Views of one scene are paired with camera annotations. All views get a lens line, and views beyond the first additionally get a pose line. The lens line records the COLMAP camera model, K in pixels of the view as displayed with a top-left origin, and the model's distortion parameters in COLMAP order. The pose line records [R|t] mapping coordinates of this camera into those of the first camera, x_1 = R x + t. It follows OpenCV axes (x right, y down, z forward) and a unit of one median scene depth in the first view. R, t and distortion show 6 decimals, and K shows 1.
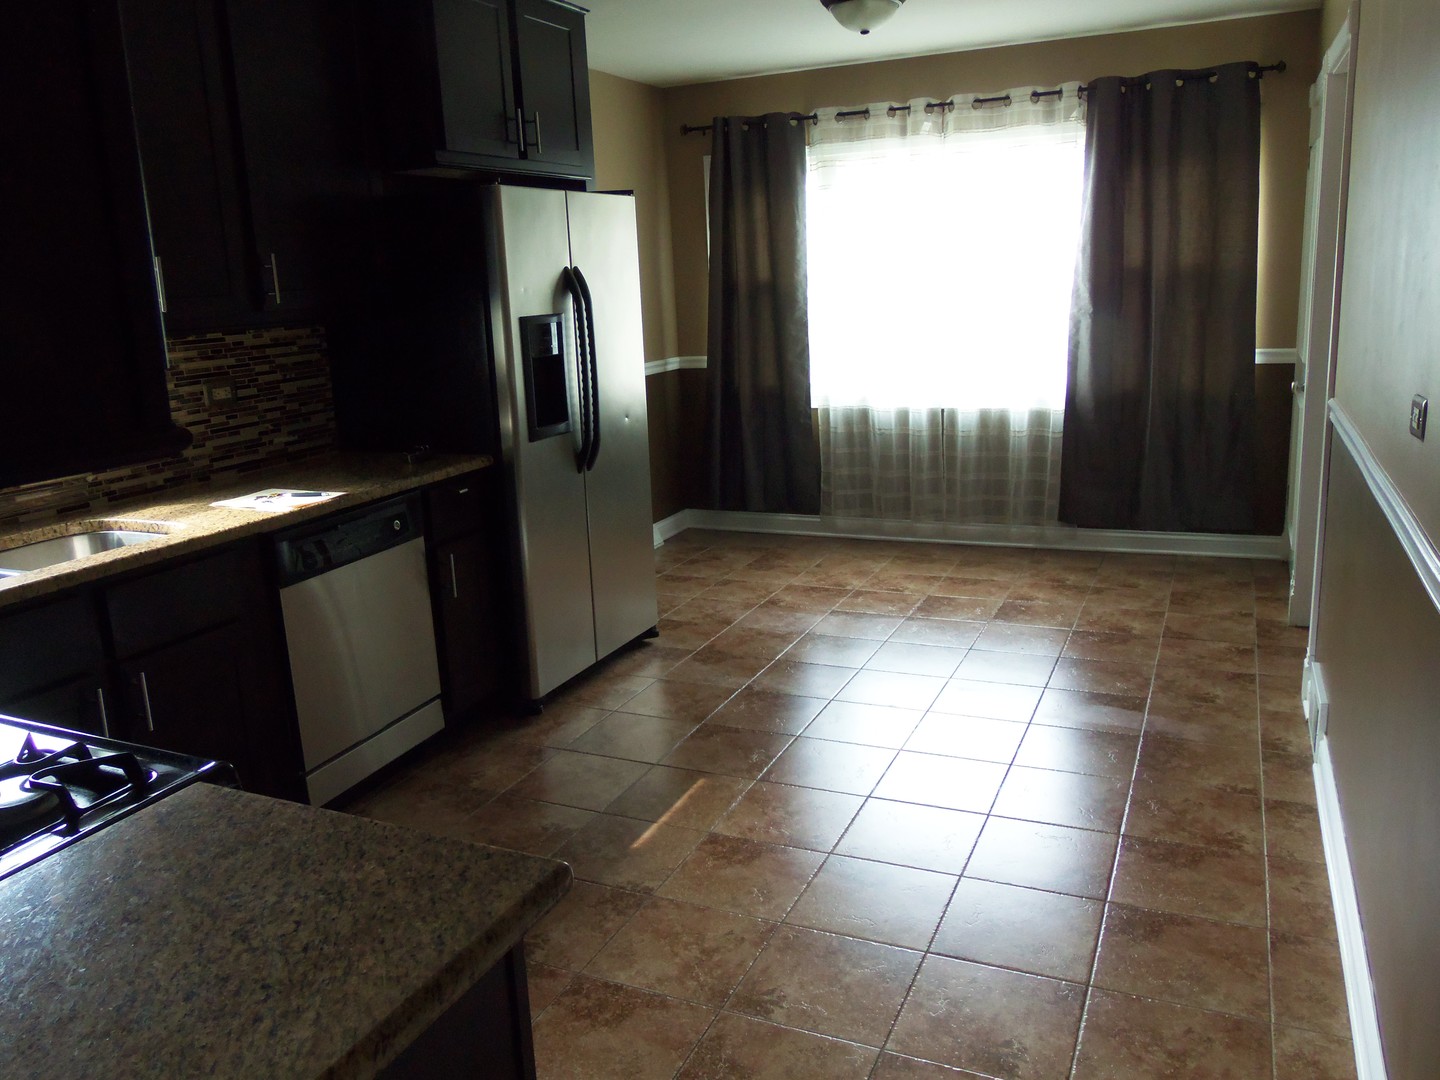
lens RADIAL K [[1136.7, 0, 720.0], [0, 1136.7, 540.0], [0, 0, 1]] dist [-0.122458, 0.005892]
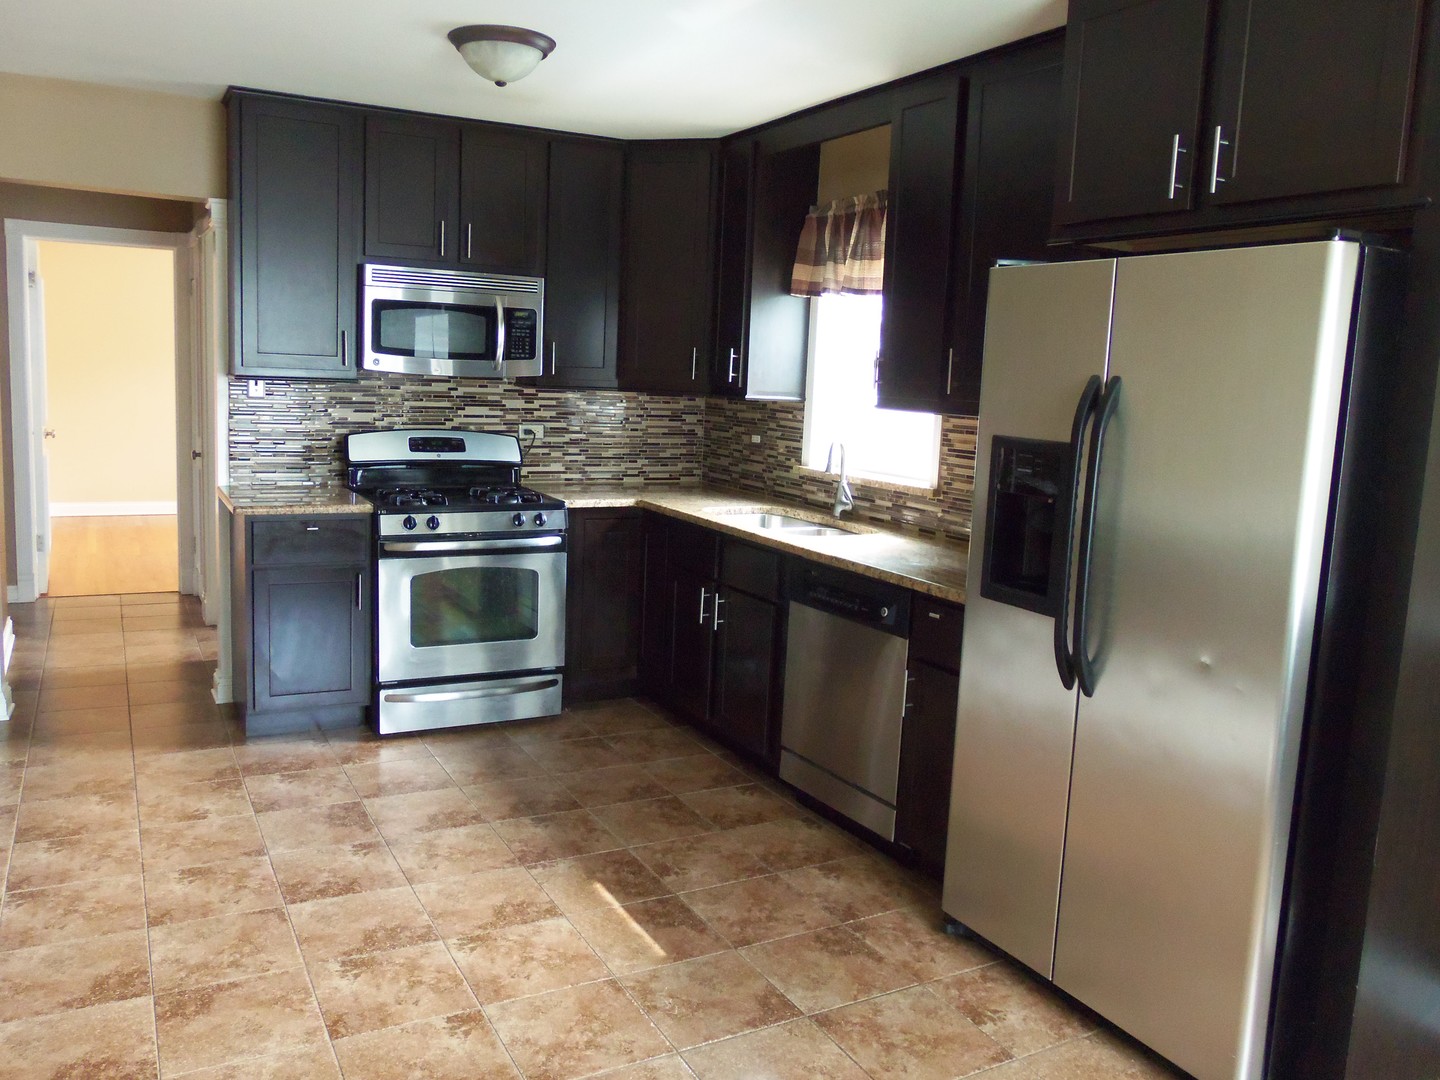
lens RADIAL K [[1136.7, 0, 720.0], [0, 1136.7, 540.0], [0, 0, 1]] dist [-0.122458, 0.005892]
pose [[-0.612496, 0.120582, -0.781223, 0.713554], [-0.210474, 0.927742, 0.308214, -0.427171], [0.761938, 0.353207, -0.542858, 1.704225]]
